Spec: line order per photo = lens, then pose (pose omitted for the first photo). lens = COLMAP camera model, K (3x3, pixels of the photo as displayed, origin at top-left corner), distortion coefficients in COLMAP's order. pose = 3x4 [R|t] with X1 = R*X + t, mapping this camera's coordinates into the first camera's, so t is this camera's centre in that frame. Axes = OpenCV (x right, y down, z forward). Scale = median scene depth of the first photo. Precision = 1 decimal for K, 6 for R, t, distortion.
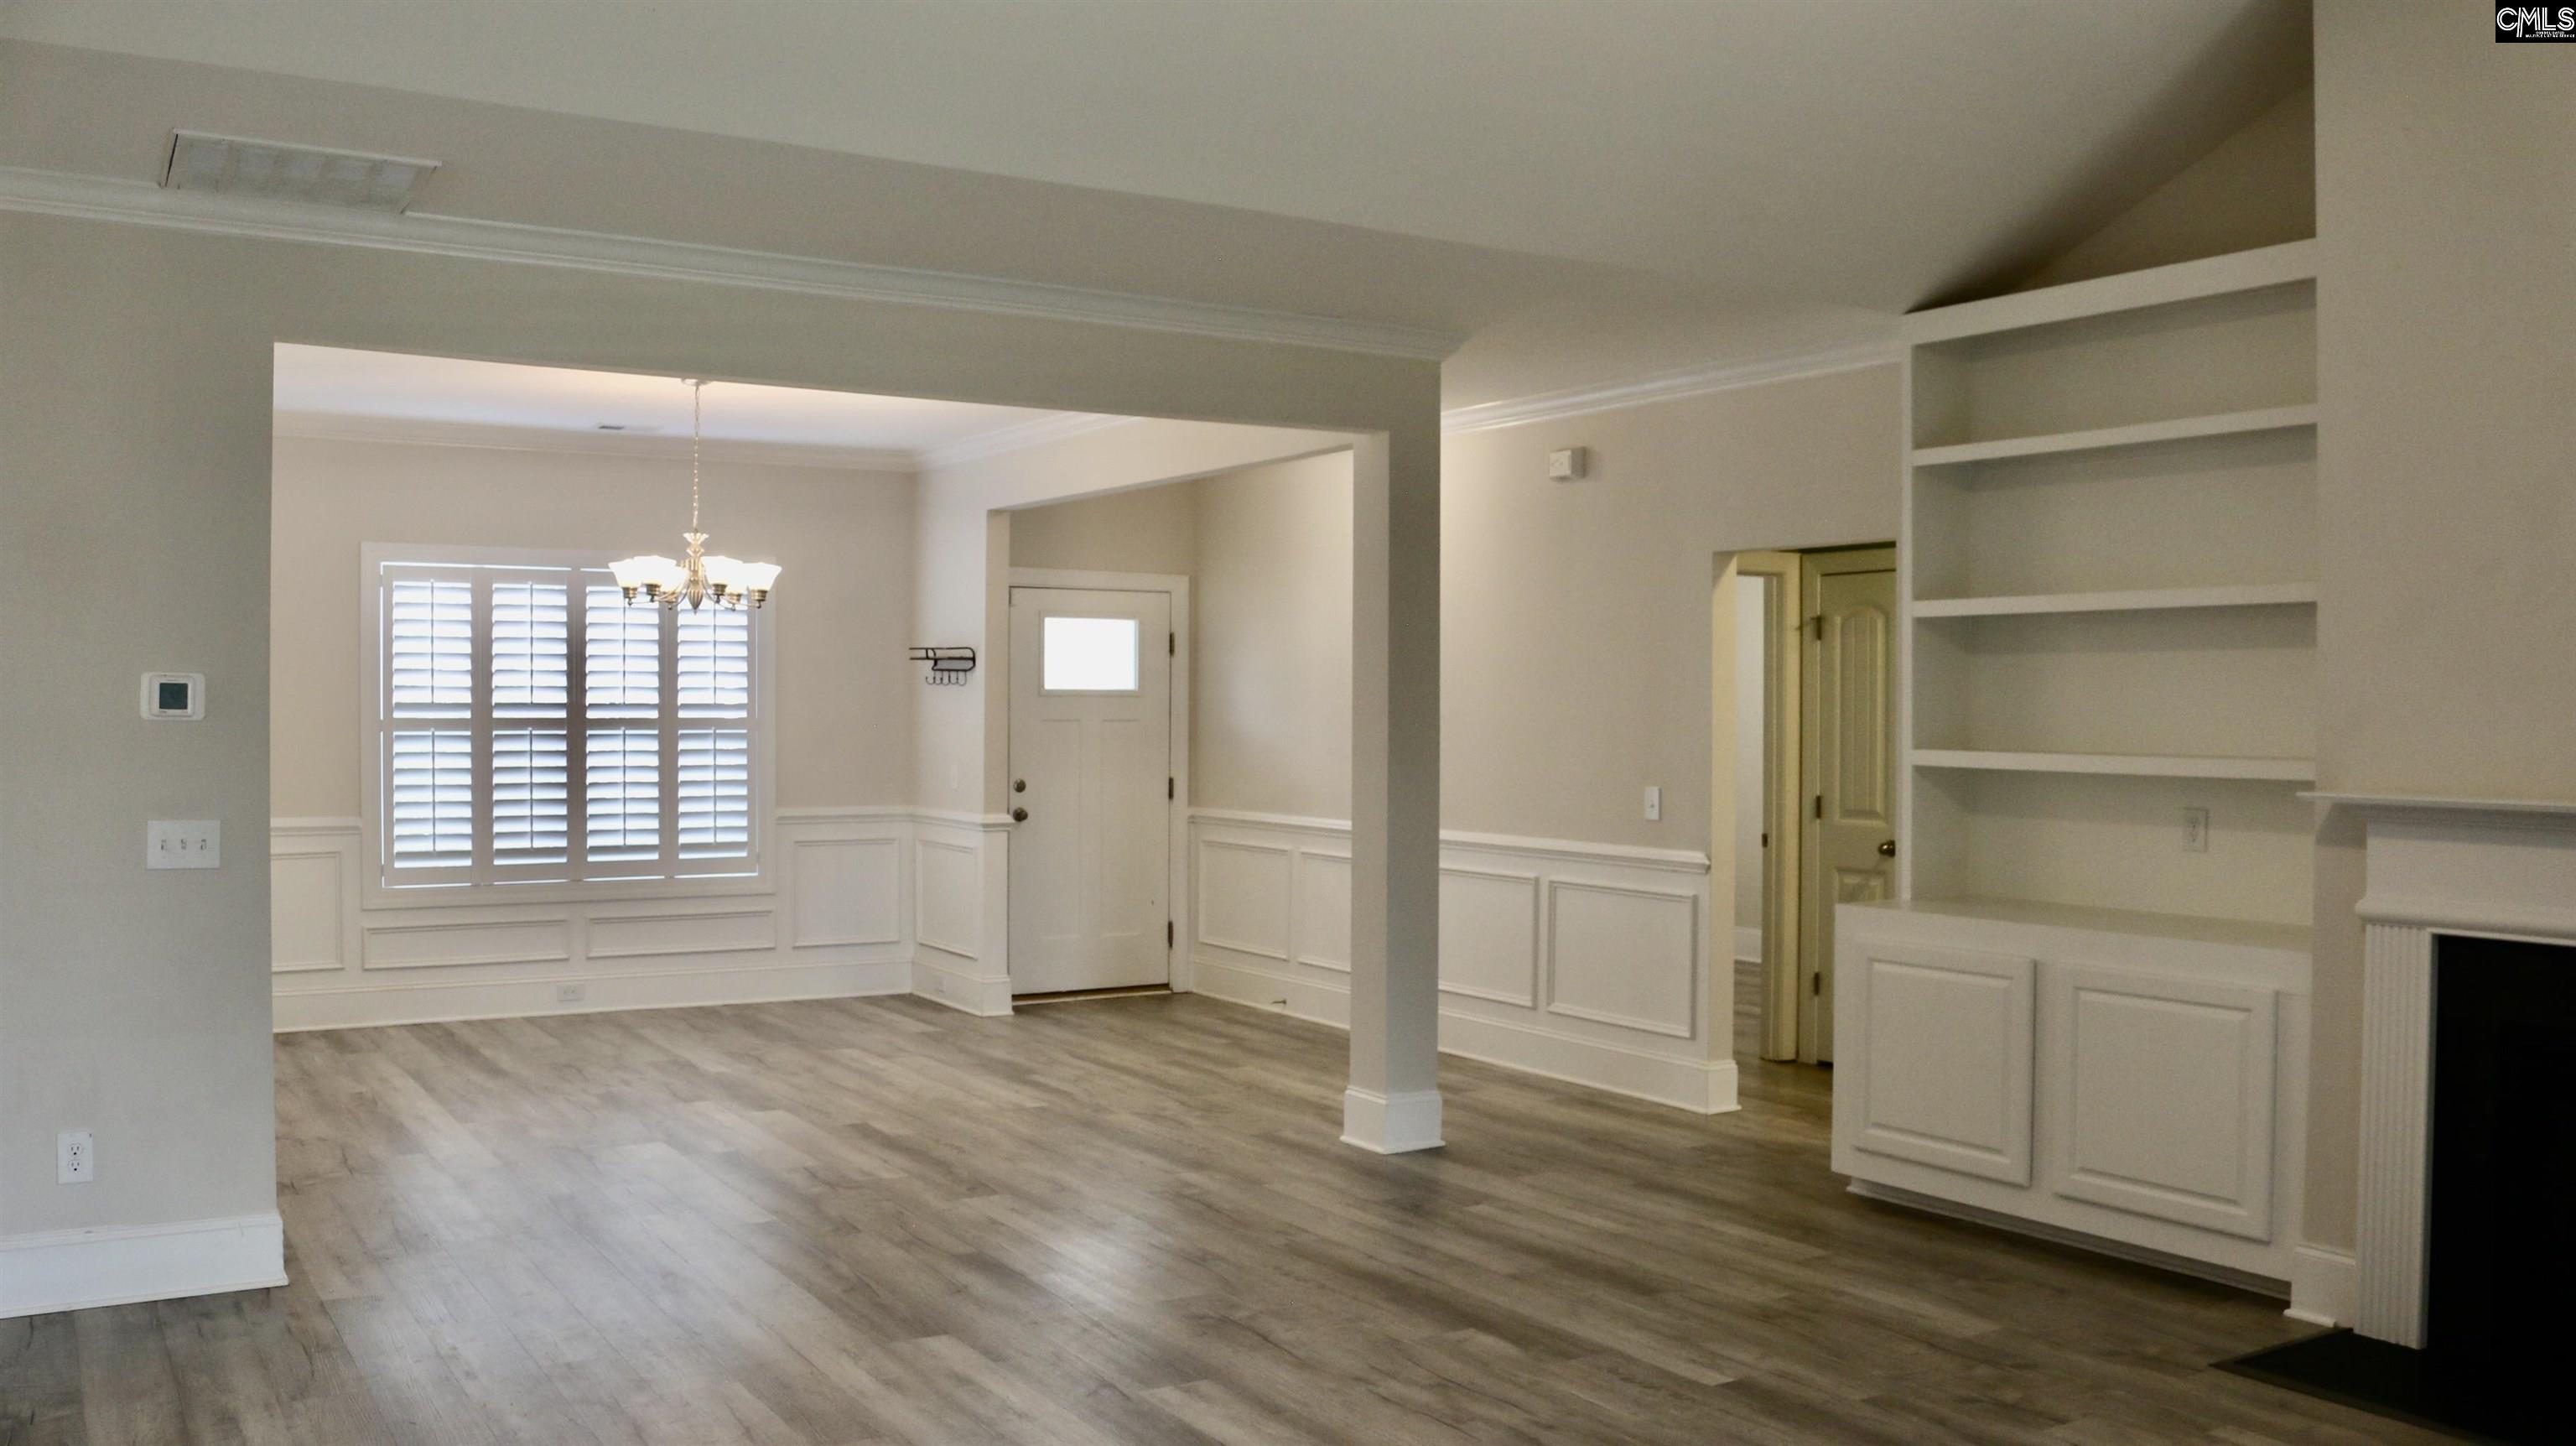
lens RADIAL K [[2117.1, 0, 1260.7], [0, 2117.1, 723.3], [0, 0, 1]] dist [-0.155961, 0.126502]
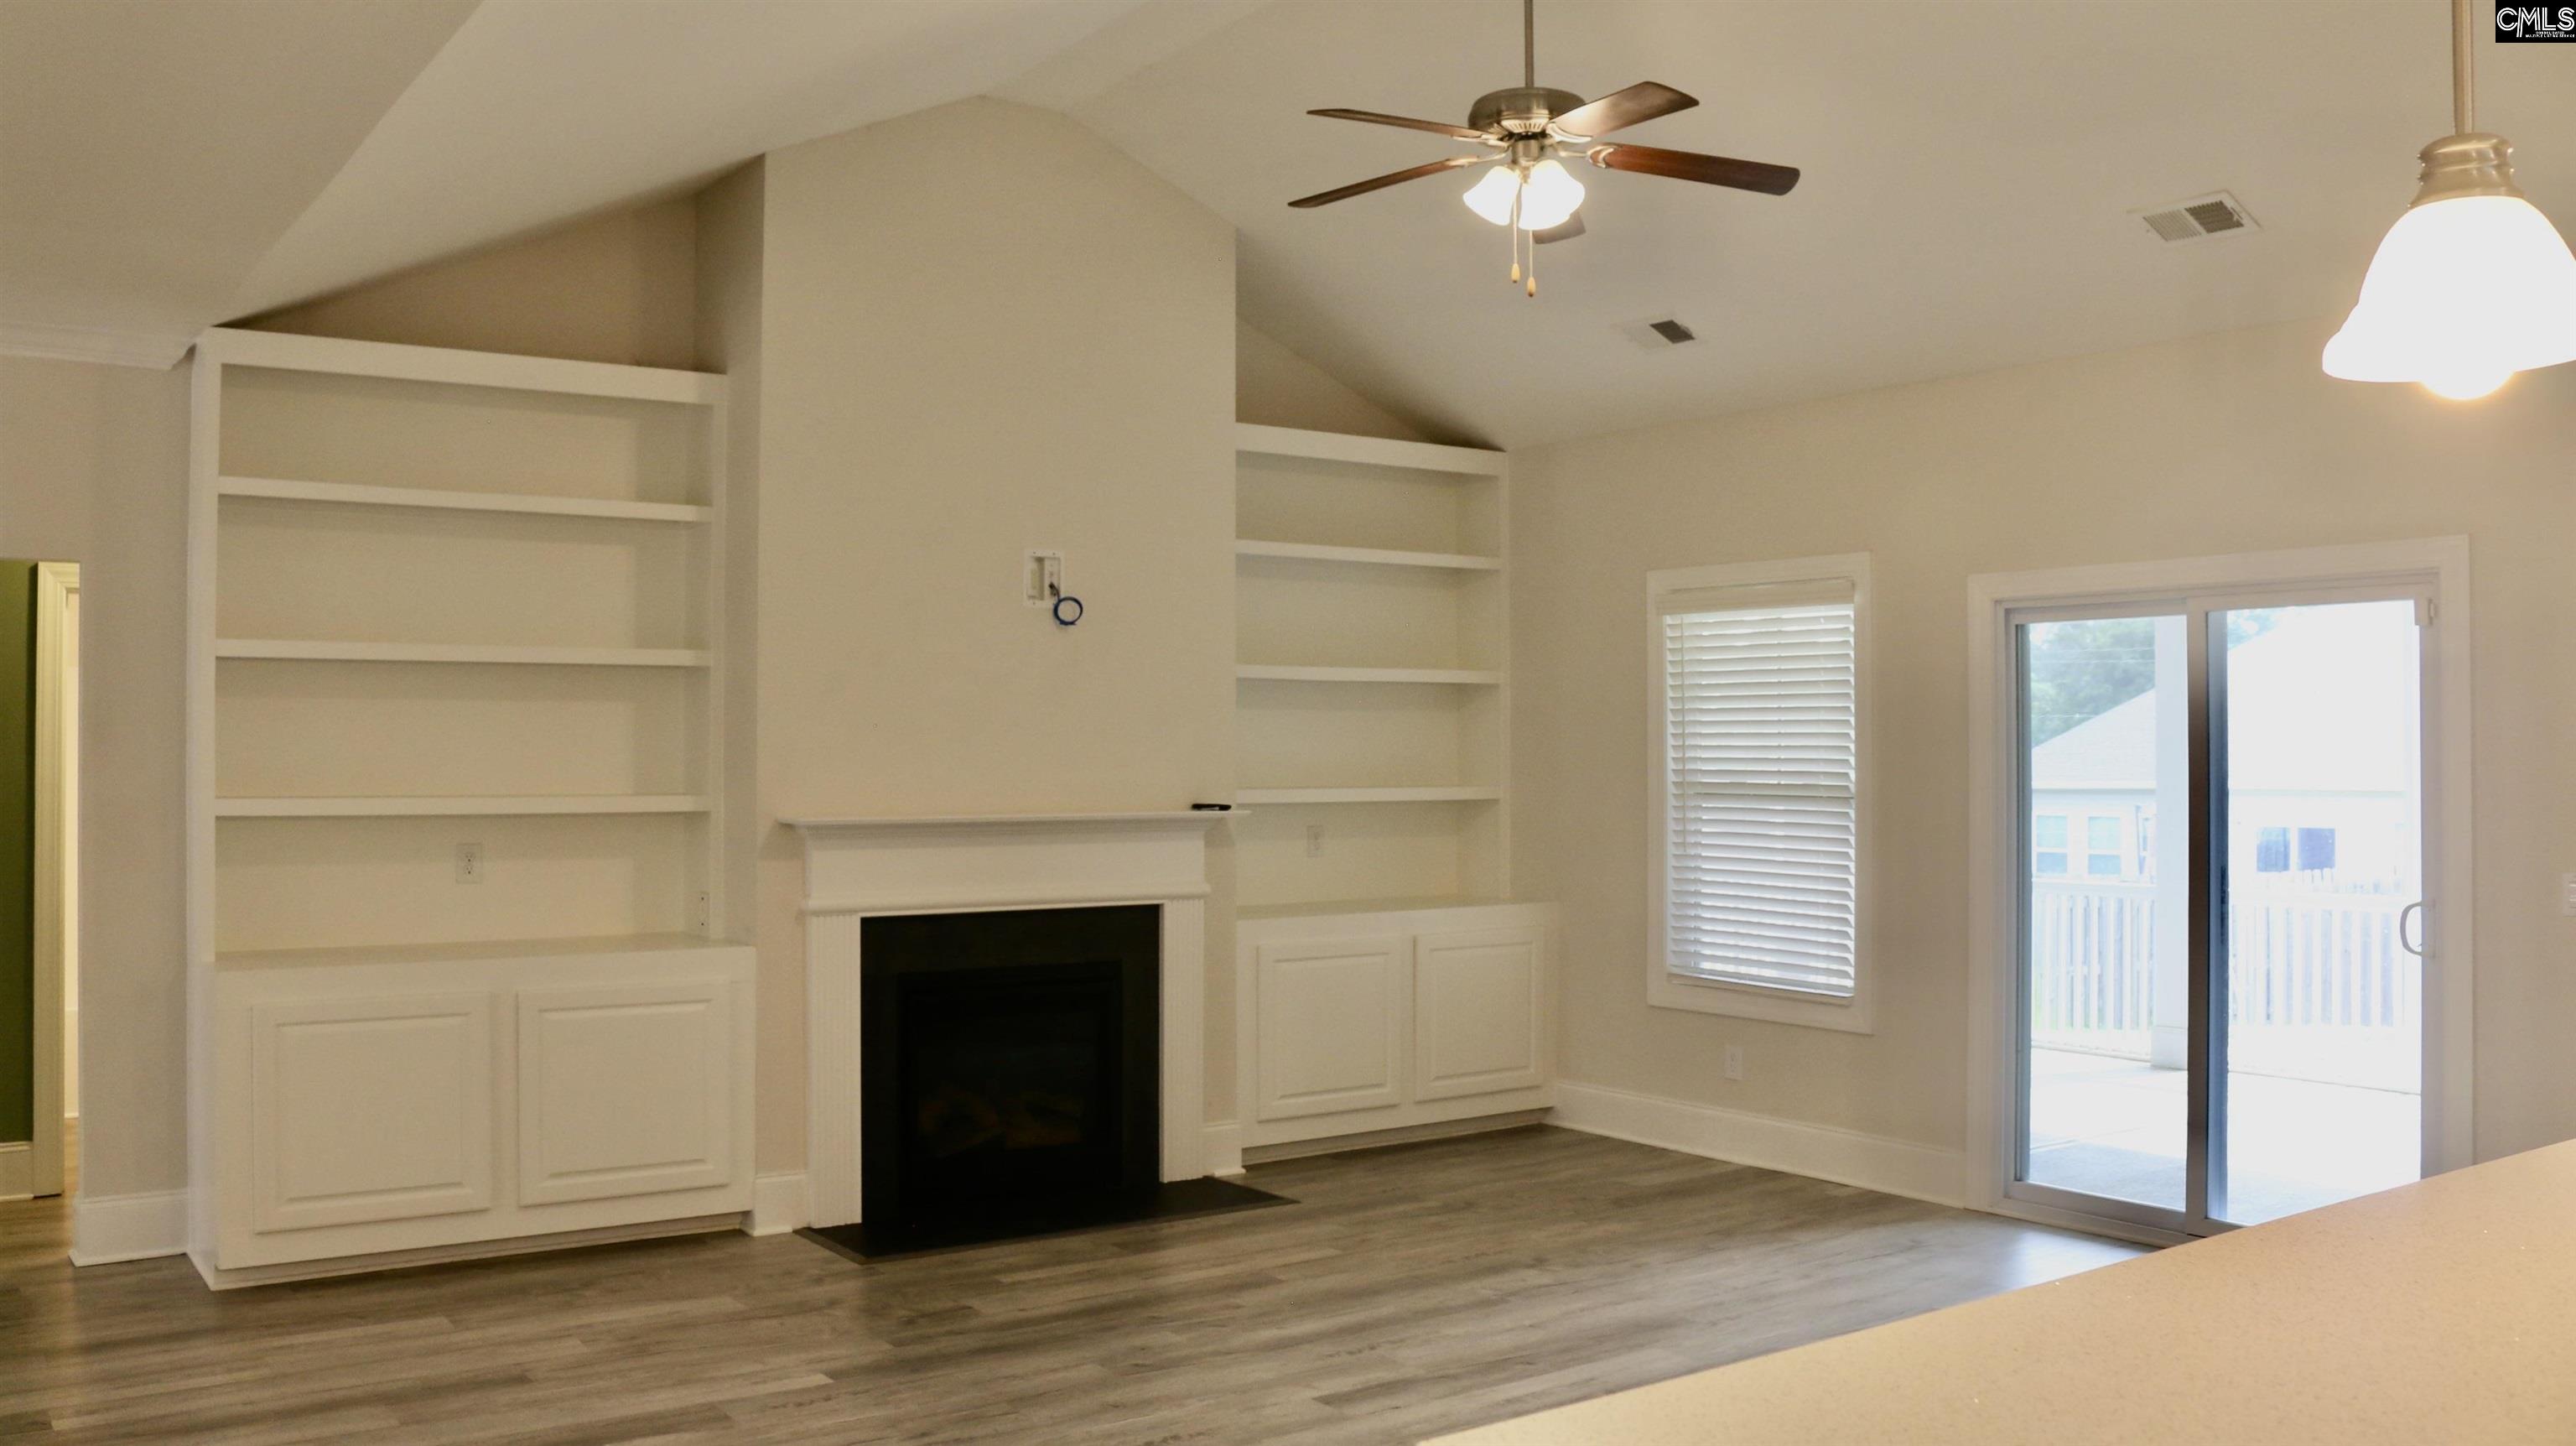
lens RADIAL K [[2117.1, 0, 1260.7], [0, 2117.1, 723.3], [0, 0, 1]] dist [-0.155961, 0.126502]
pose [[-0.051565, 0.007354, 0.998643, -0.600746], [0.006980, 0.999951, -0.007003, -0.010858], [-0.998645, 0.006609, -0.051613, 0.566919]]
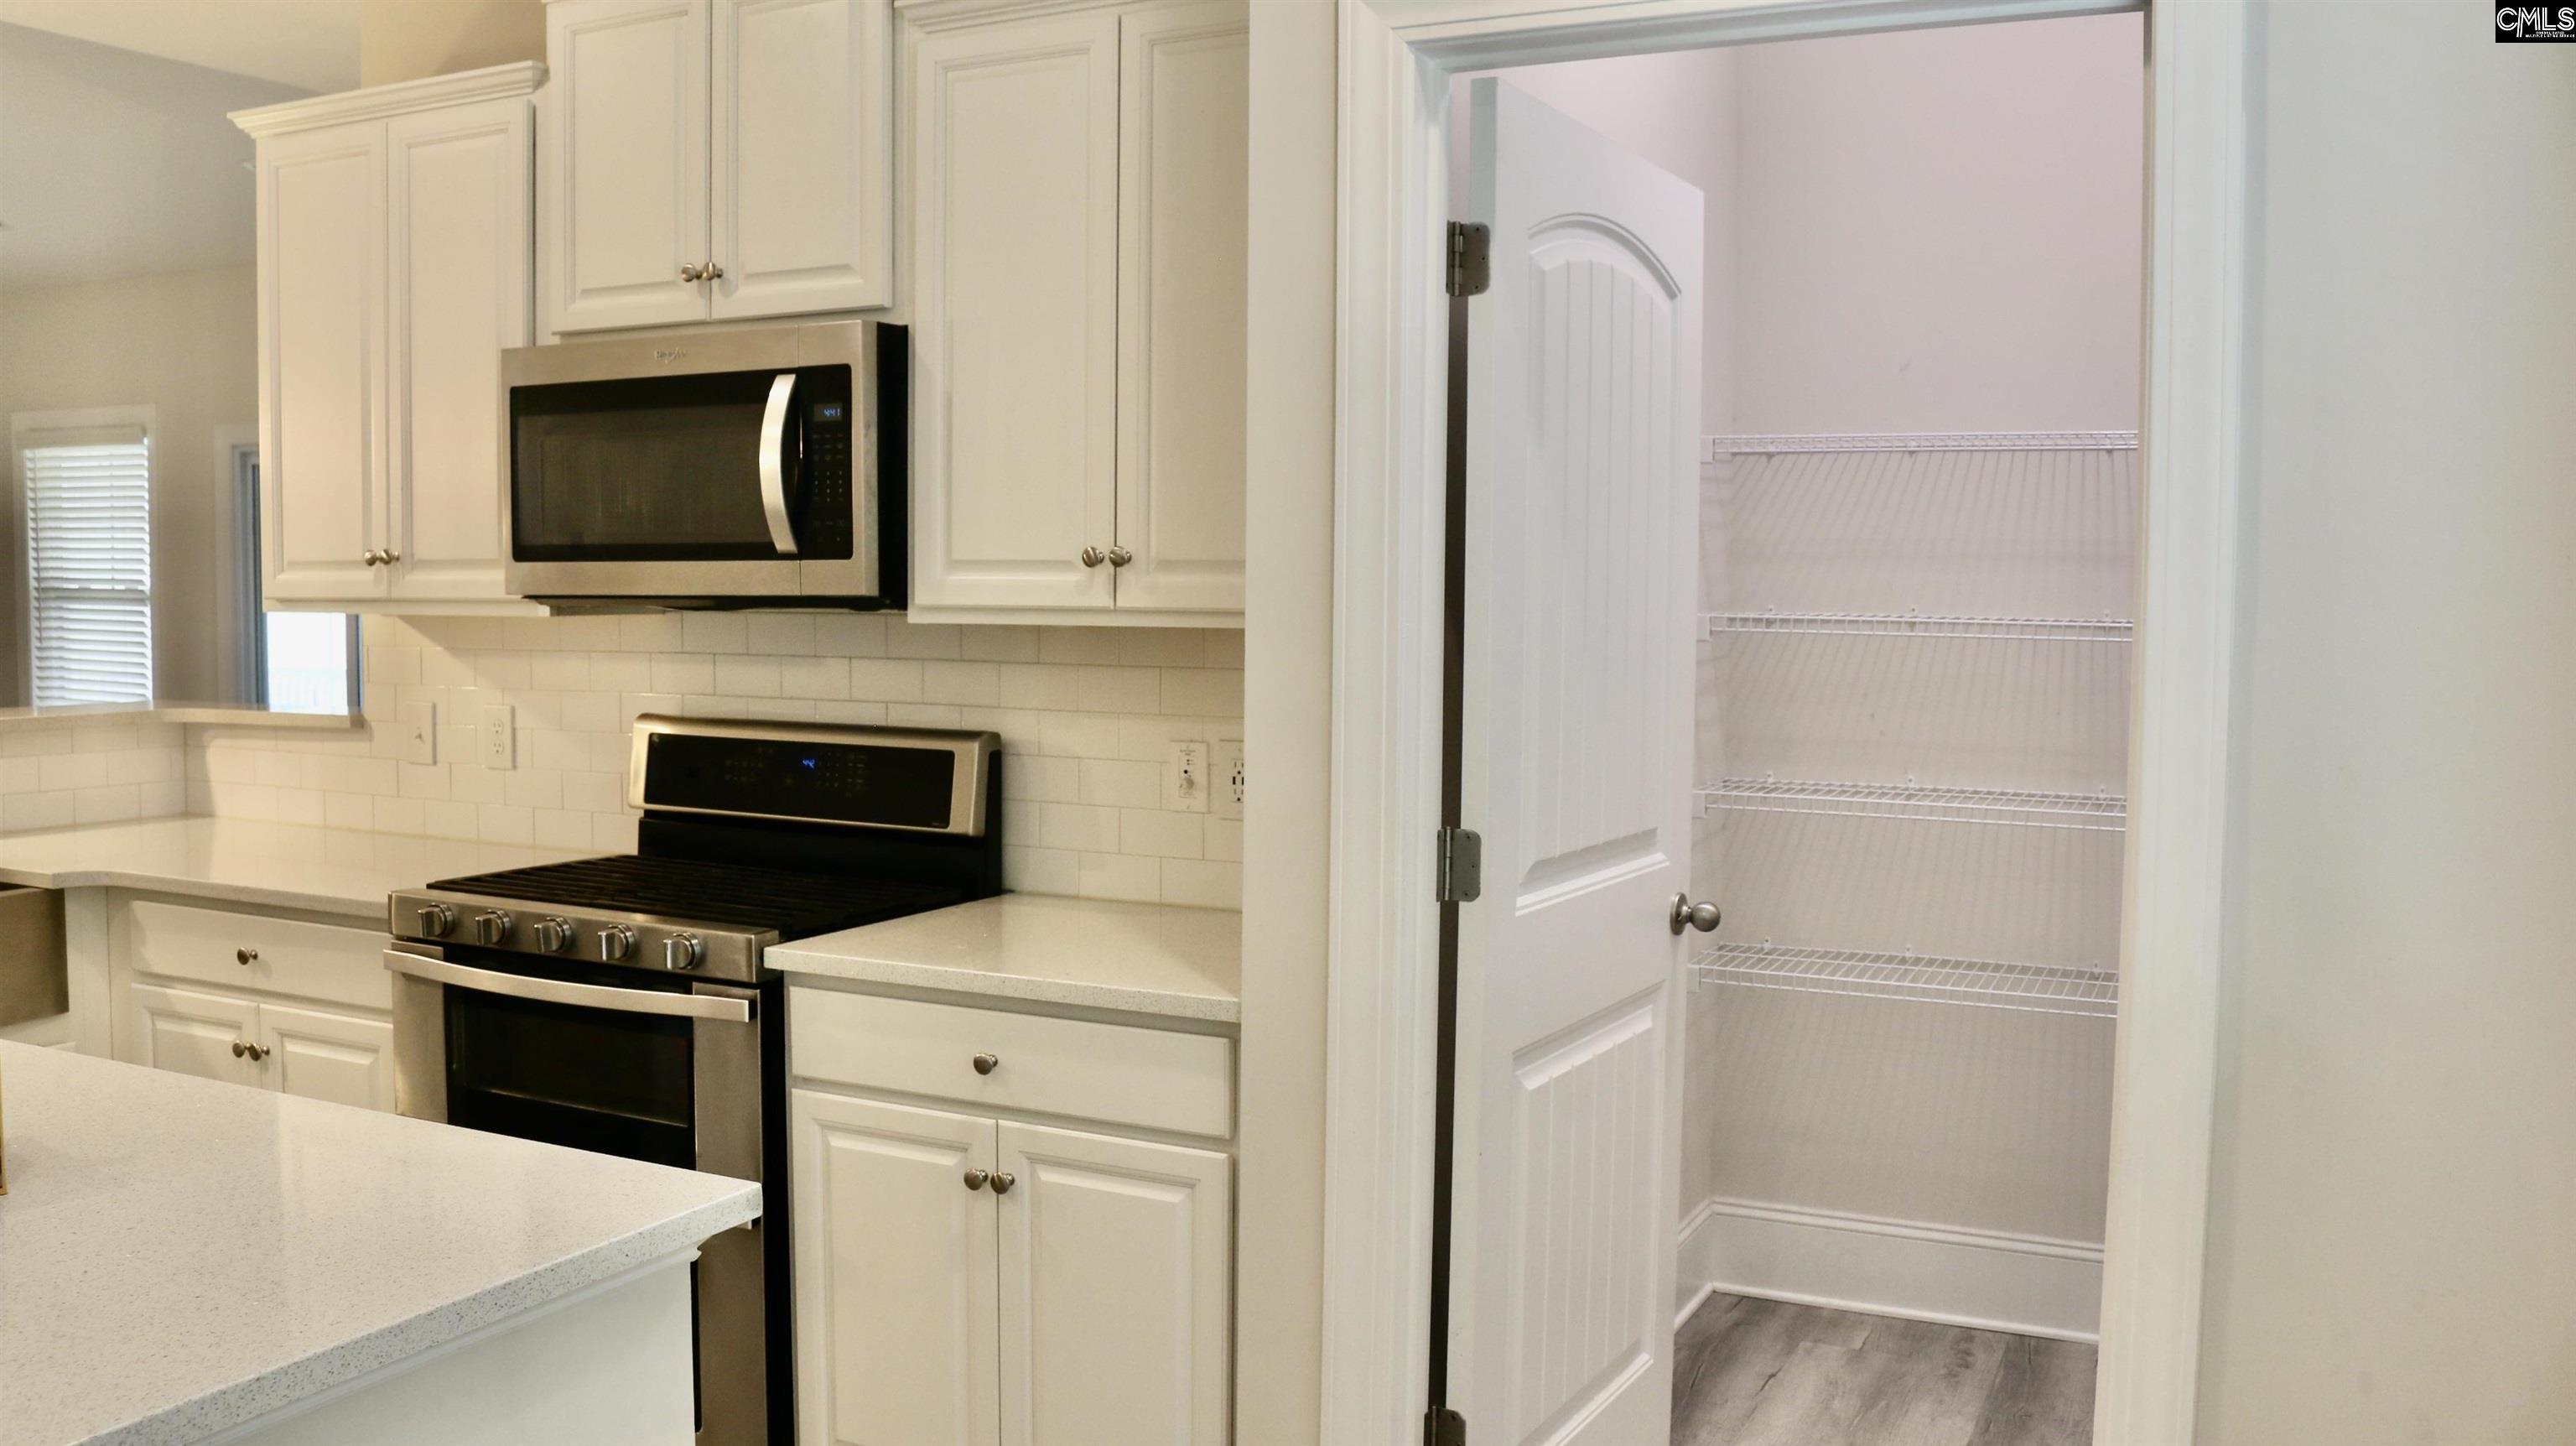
lens RADIAL K [[2121.0, 0, 1265.6], [0, 2121.0, 714.6], [0, 0, 1]] dist [-0.160869, 0.136532]
pose [[-0.515199, -0.066871, 0.854458, -1.064389], [-0.002324, 0.997057, 0.076630, -0.006469], [-0.857067, 0.037495, -0.513838, 0.269195]]
